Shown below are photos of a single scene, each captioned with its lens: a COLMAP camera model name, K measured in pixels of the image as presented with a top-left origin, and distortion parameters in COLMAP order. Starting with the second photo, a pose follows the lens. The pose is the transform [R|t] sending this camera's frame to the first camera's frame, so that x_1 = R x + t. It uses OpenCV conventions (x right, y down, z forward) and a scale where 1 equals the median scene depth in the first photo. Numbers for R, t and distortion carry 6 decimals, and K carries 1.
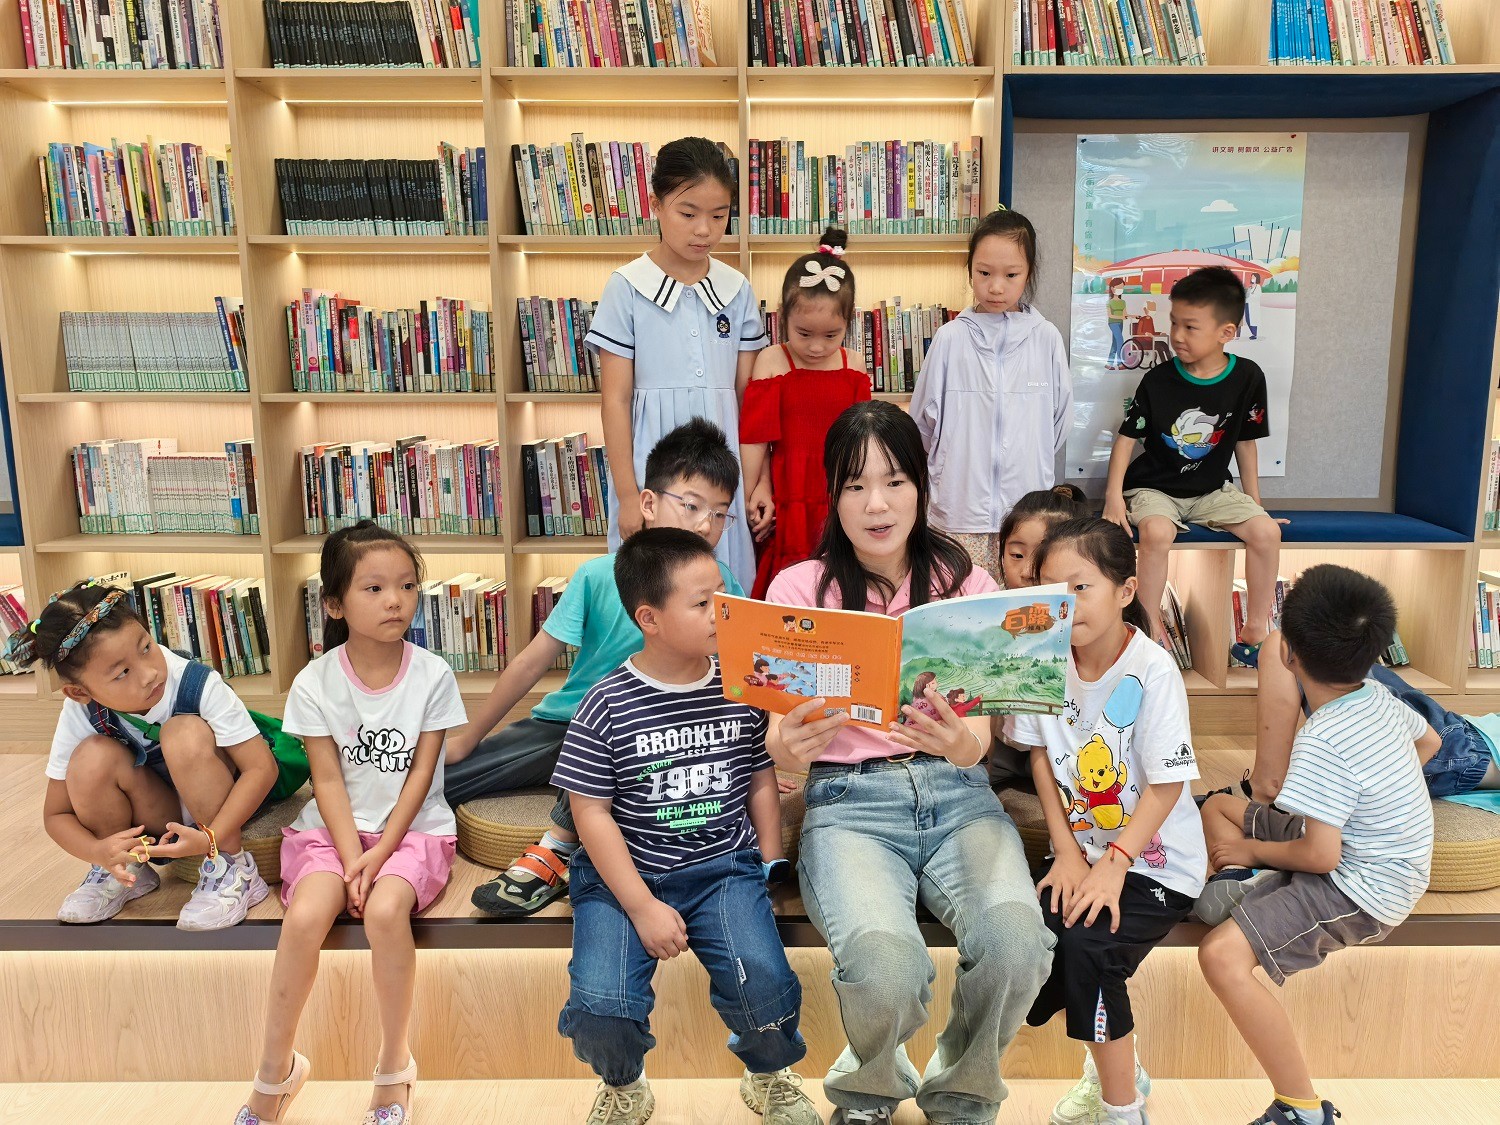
lens RADIAL K [[1176.7, 0, 753.3], [0, 1176.7, 567.9], [0, 0, 1]] dist [-0.002992, 0.002889]
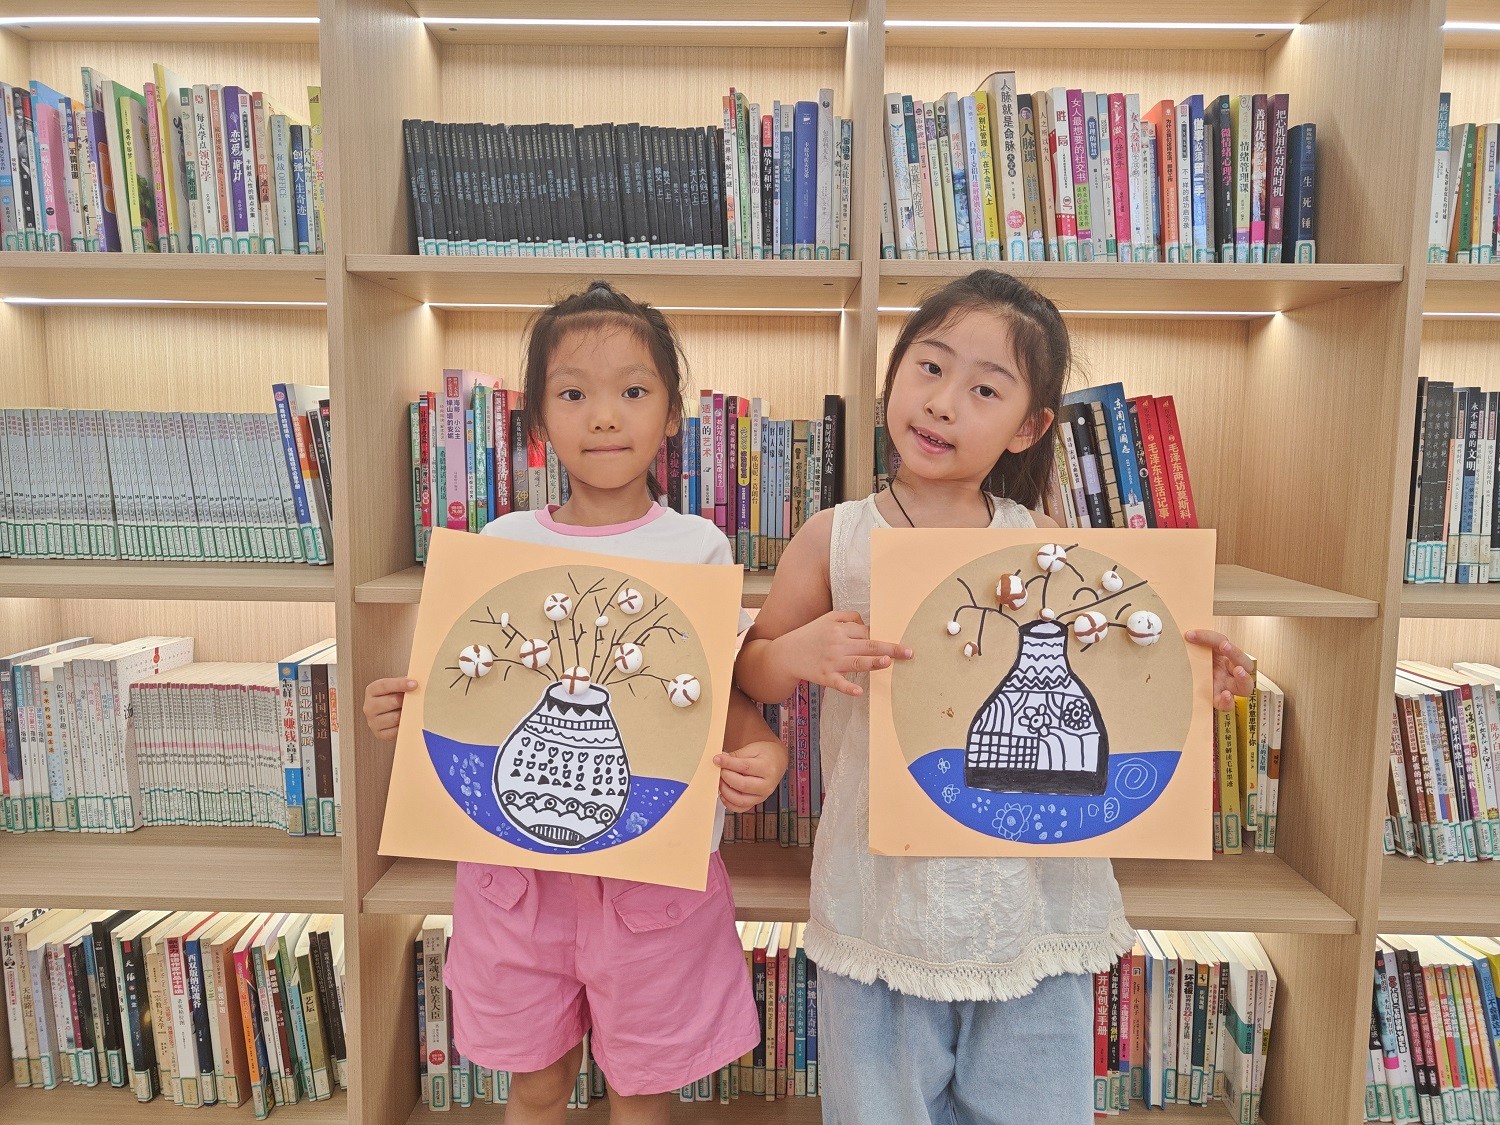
lens RADIAL K [[1049.6, 0, 746.7], [0, 1049.6, 555.1], [0, 0, 1]] dist [0.002309, -0.009358]
pose [[0.999785, 0.015217, -0.014103, -0.246286], [-0.016288, 0.996727, -0.079187, -0.124459], [0.012852, 0.079399, 0.996760, 0.558461]]
